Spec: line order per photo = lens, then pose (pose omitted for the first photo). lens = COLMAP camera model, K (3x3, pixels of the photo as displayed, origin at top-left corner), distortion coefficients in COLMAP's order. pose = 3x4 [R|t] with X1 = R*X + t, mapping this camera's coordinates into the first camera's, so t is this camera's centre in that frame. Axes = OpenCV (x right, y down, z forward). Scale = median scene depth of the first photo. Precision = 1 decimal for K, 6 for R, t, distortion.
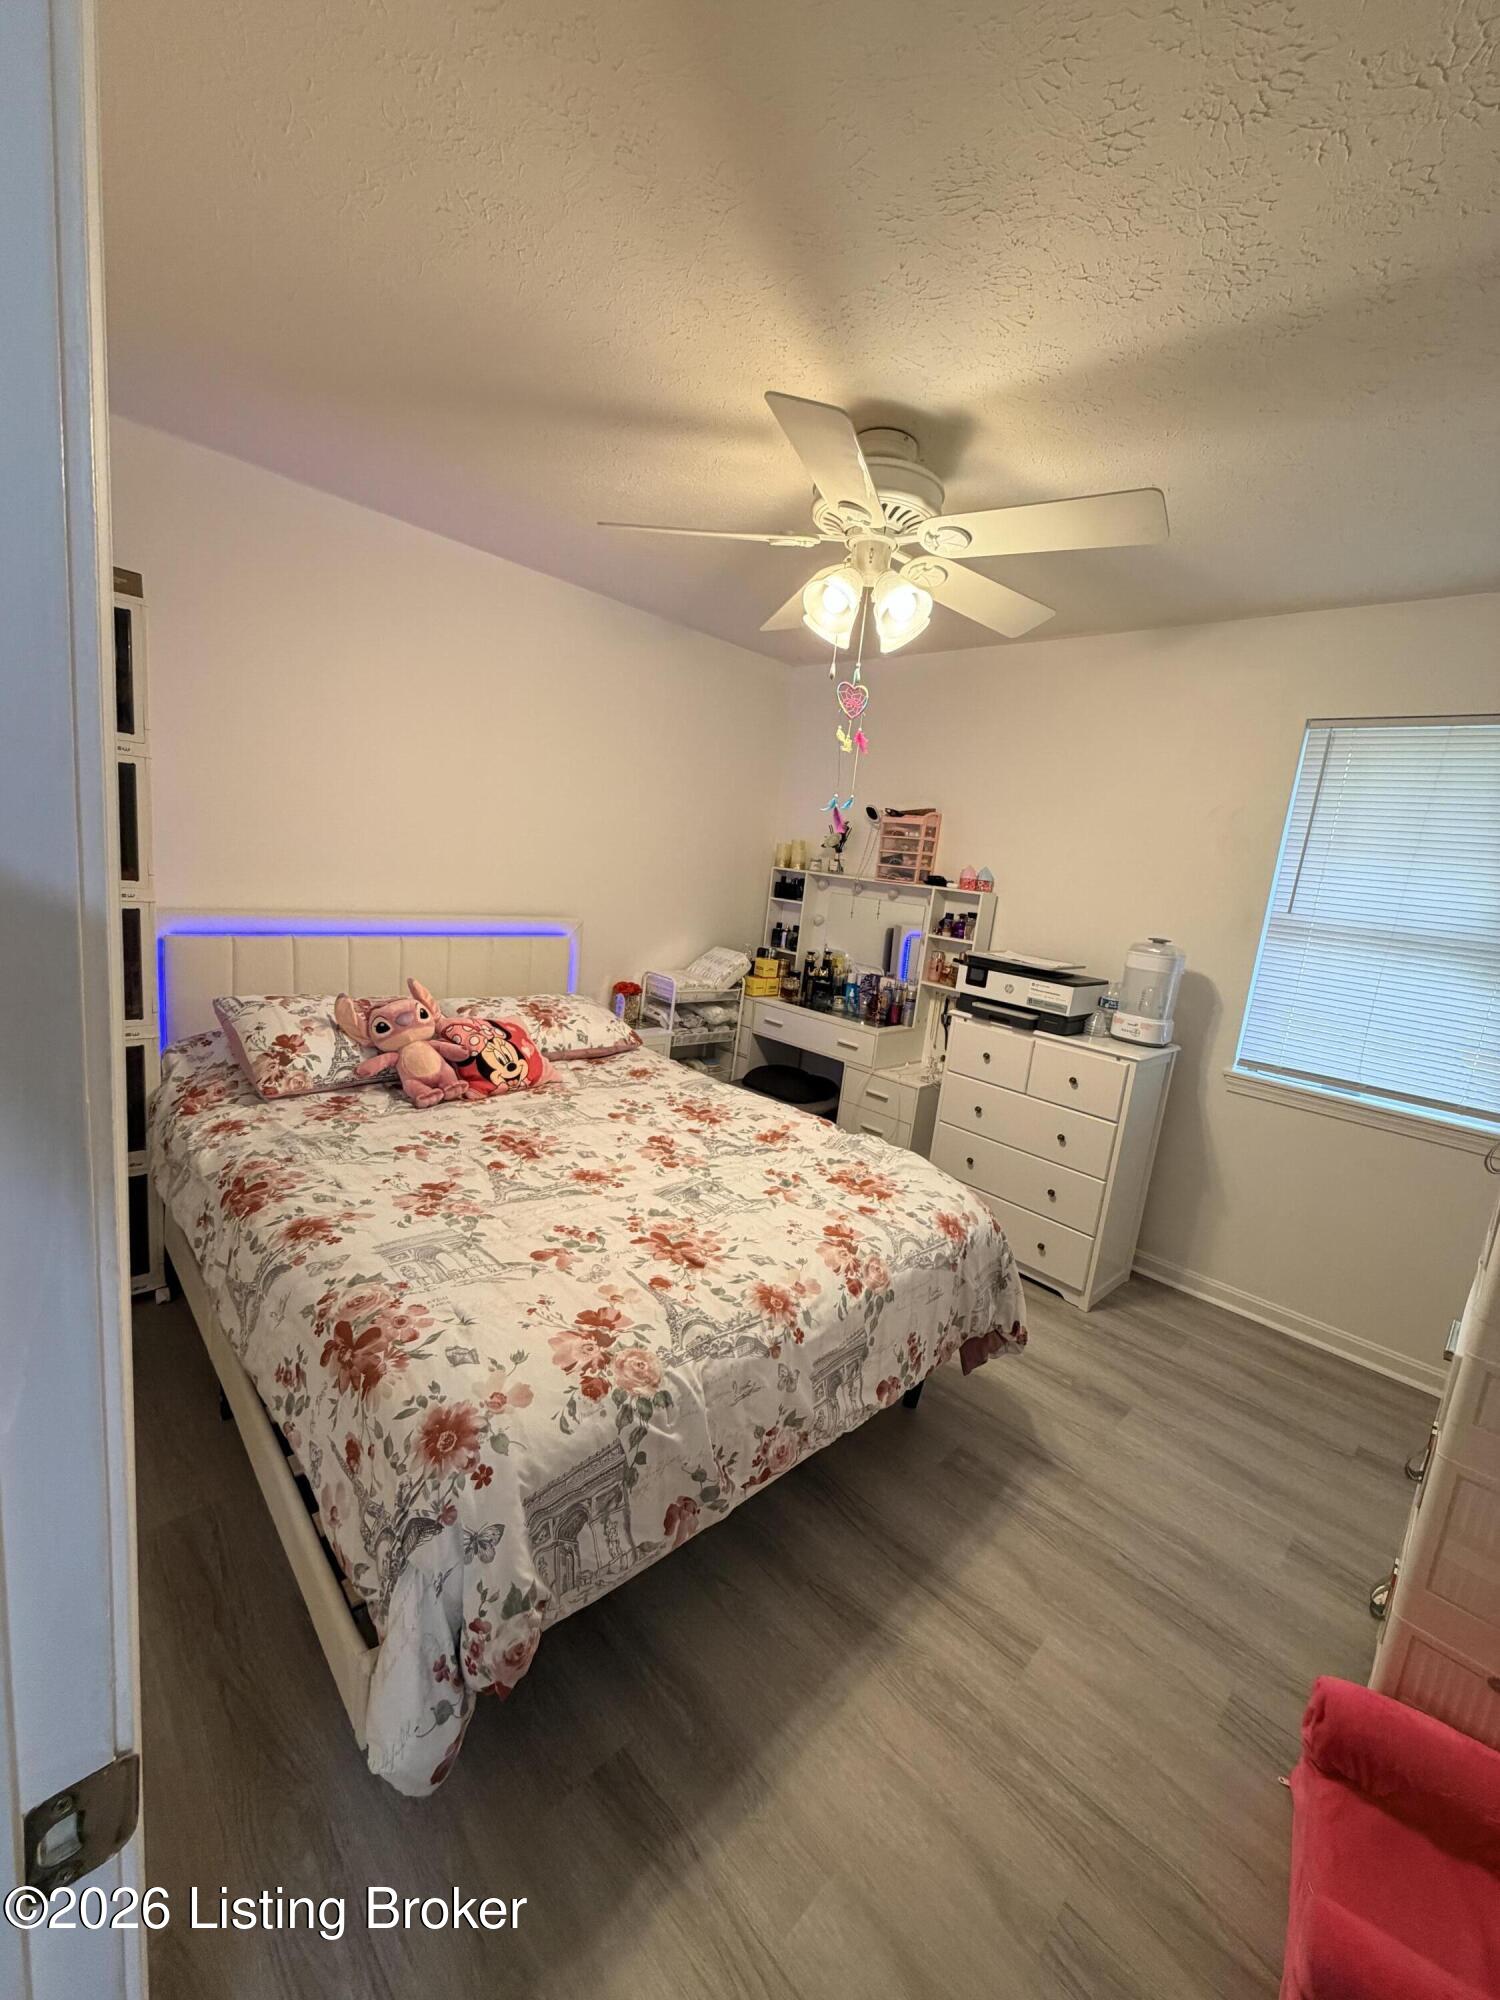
lens RADIAL K [[795.8, 0, 741.8], [0, 795.8, 1000.6], [0, 0, 1]] dist [-0.001049, 0.000440]
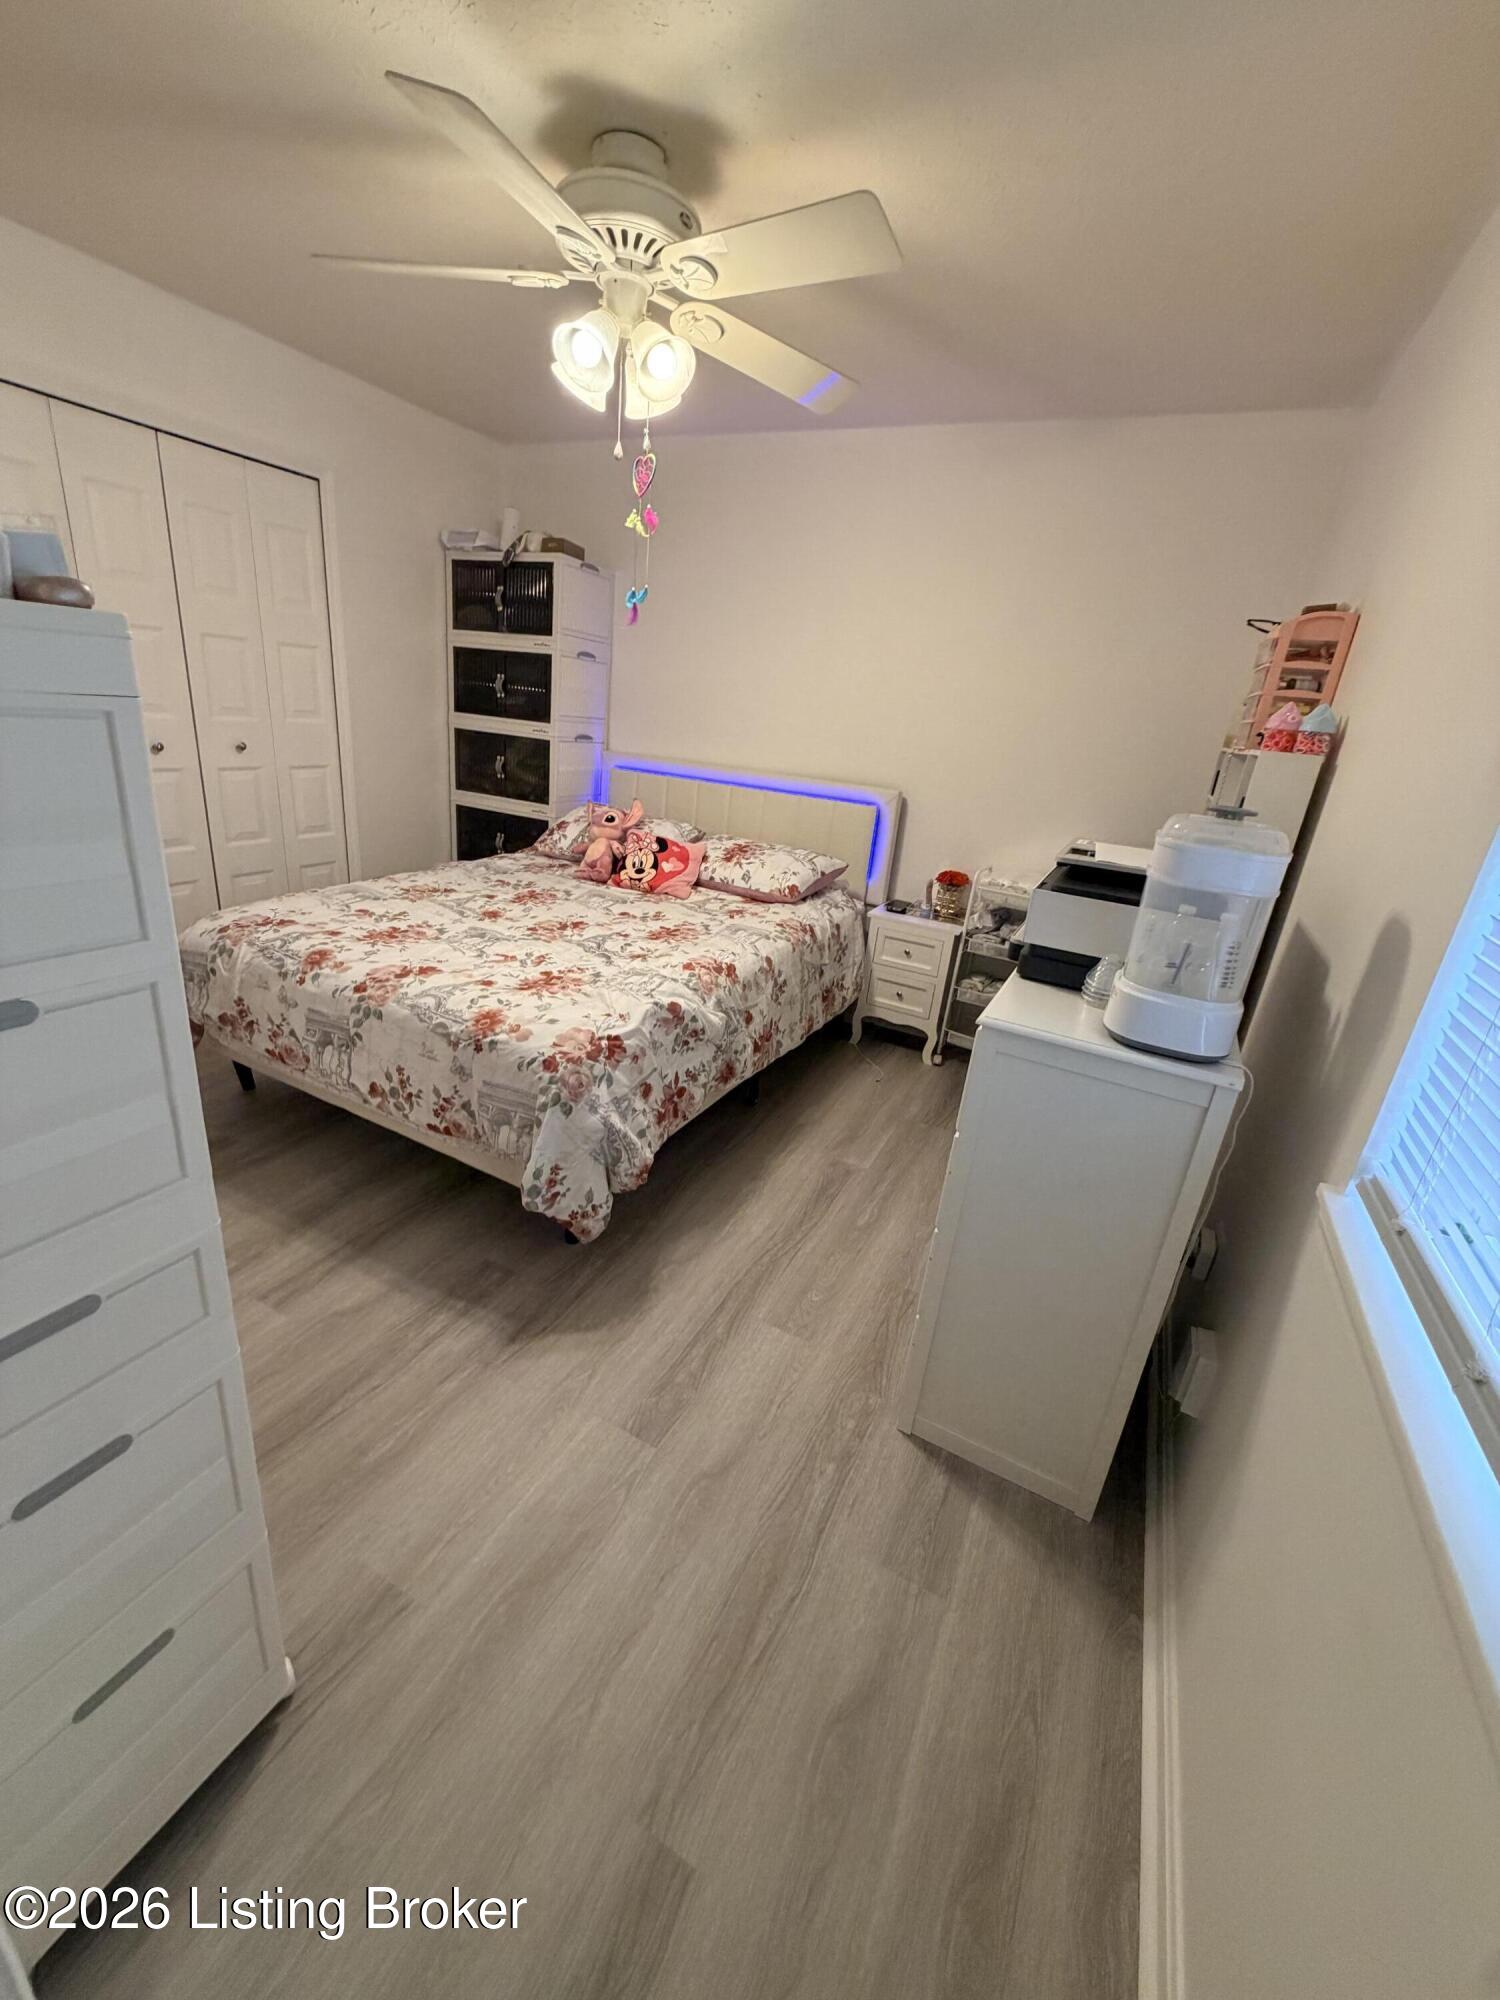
lens RADIAL K [[795.8, 0, 749.6], [0, 795.8, 995.9], [0, 0, 1]] dist [-0.001049, 0.000440]
pose [[0.327094, 0.255247, -0.909867, 1.209667], [-0.231068, 0.955207, 0.184898, -0.001994], [0.916306, 0.149762, 0.371422, 0.892010]]
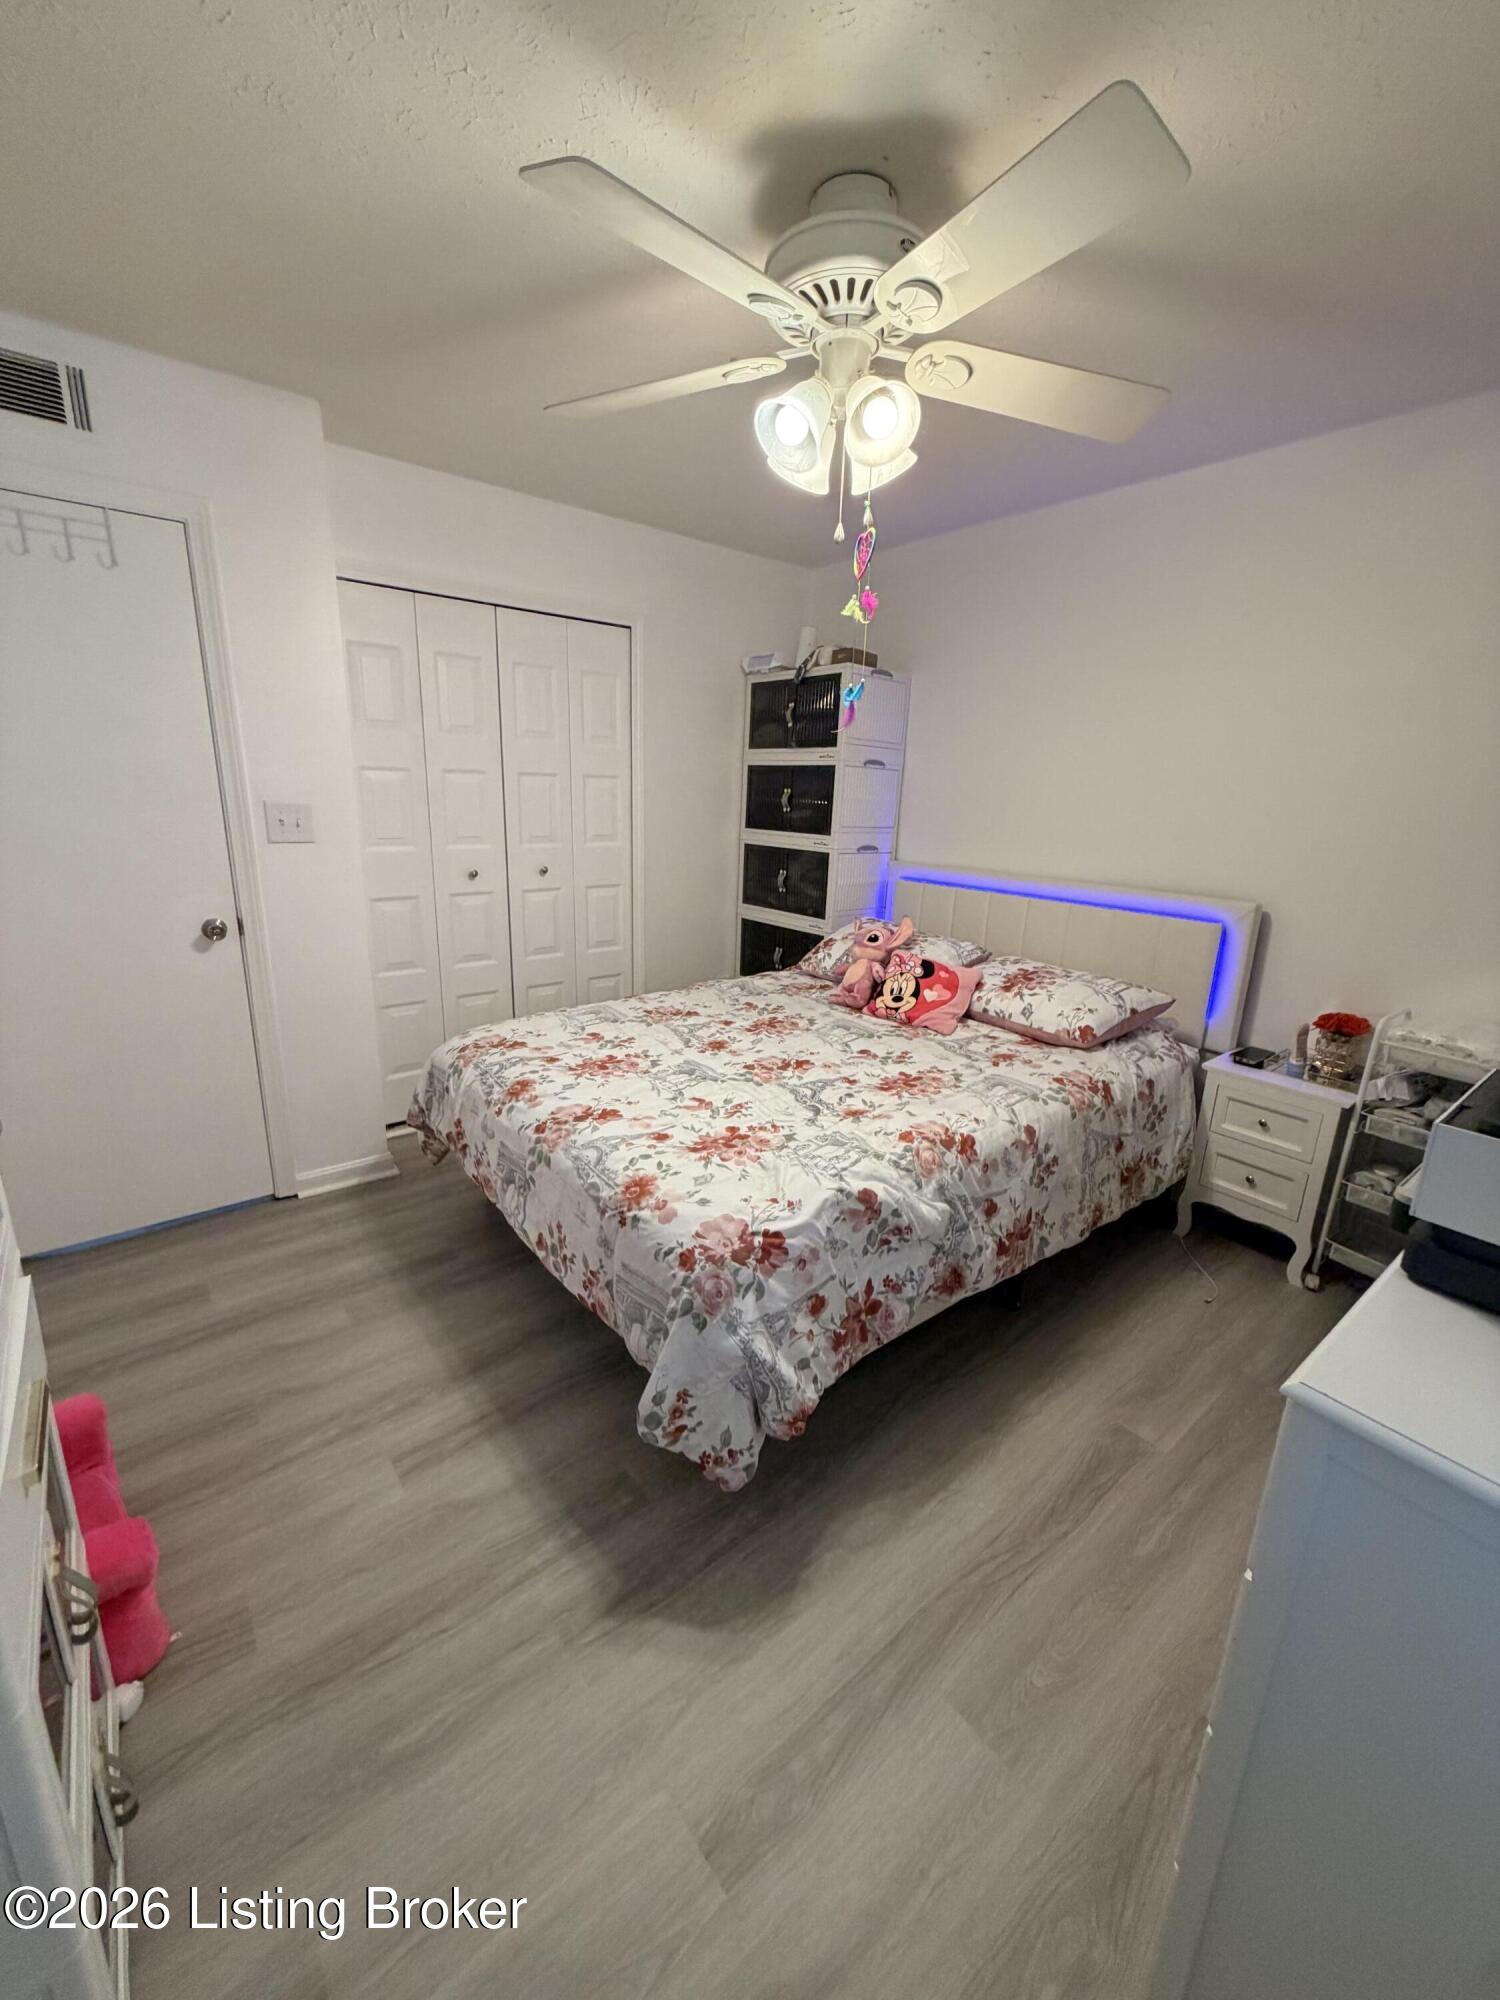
lens RADIAL K [[795.8, 0, 749.7], [0, 795.8, 996.4], [0, 0, 1]] dist [-0.001049, 0.000440]
pose [[-0.096519, 0.150750, -0.983849, 1.005068], [-0.219548, 0.960893, 0.168771, -0.075012], [0.970816, 0.232292, -0.059647, 1.075367]]
